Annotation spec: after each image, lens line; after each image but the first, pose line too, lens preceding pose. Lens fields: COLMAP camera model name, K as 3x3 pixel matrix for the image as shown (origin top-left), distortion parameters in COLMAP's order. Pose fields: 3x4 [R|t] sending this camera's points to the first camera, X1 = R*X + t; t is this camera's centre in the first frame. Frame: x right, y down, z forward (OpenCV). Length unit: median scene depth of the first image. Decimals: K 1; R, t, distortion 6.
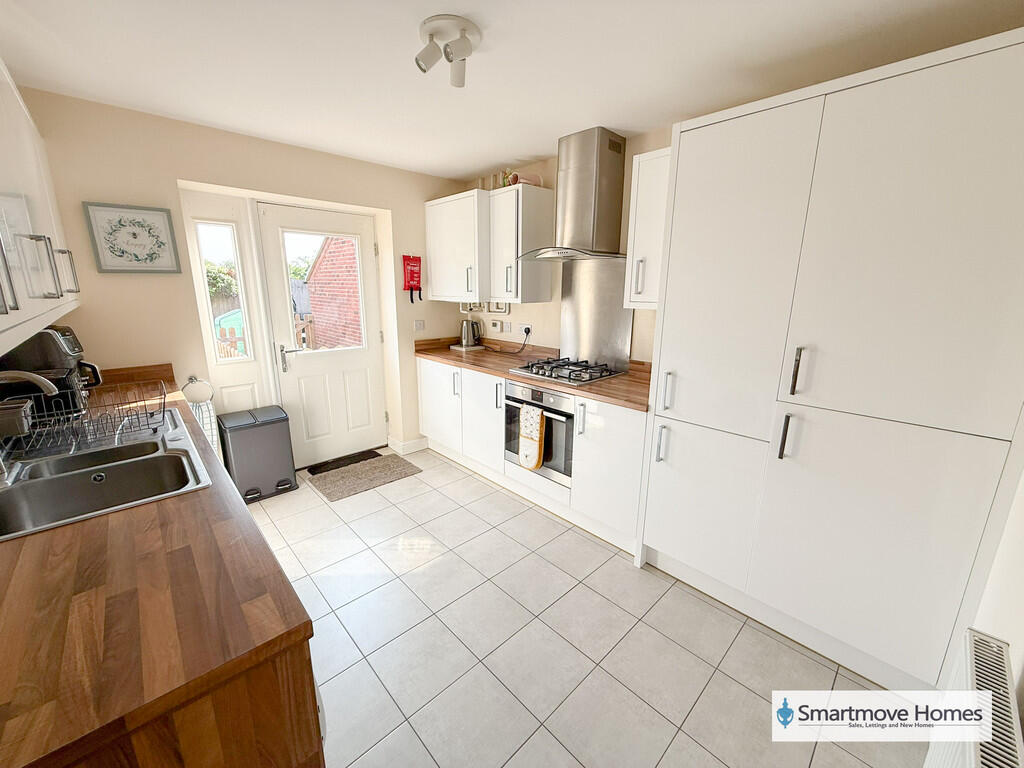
lens RADIAL K [[407.0, 0, 513.0], [0, 407.0, 384.4], [0, 0, 1]] dist [-0.002456, -0.000296]
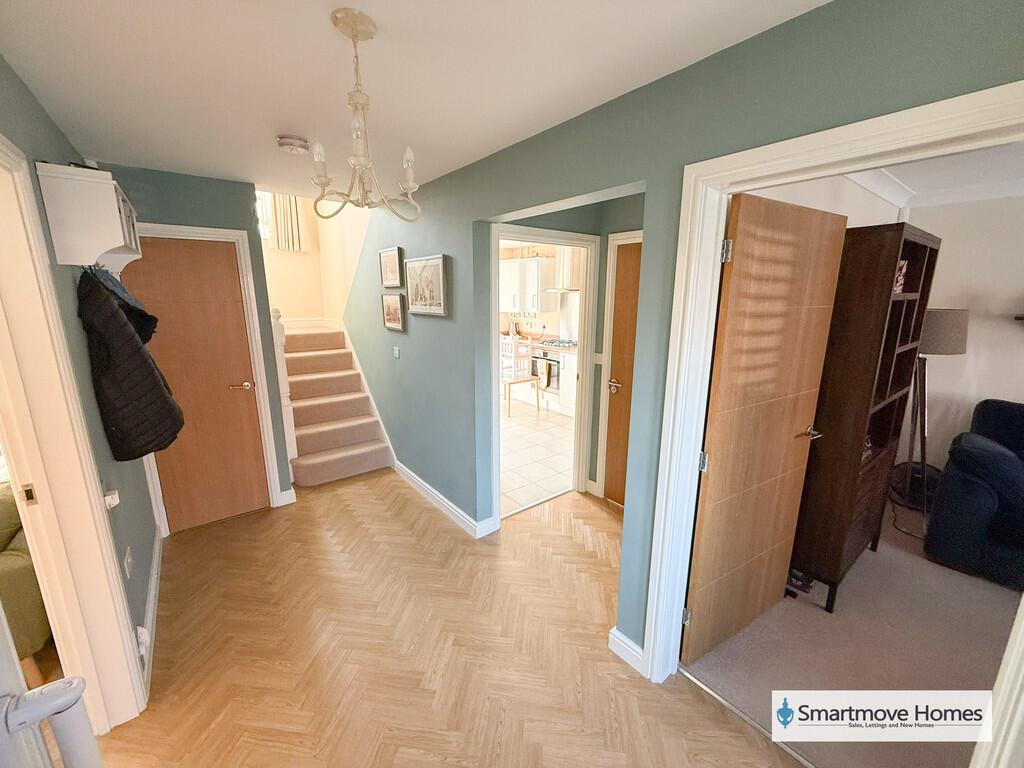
lens RADIAL K [[407.0, 0, 512.9], [0, 407.0, 383.0], [0, 0, 1]] dist [-0.002456, -0.000296]
pose [[0.996038, 0.011668, -0.088157, 0.067501], [-0.013427, 0.999722, -0.019386, 0.188752], [0.087907, 0.020493, 0.995918, -1.015295]]
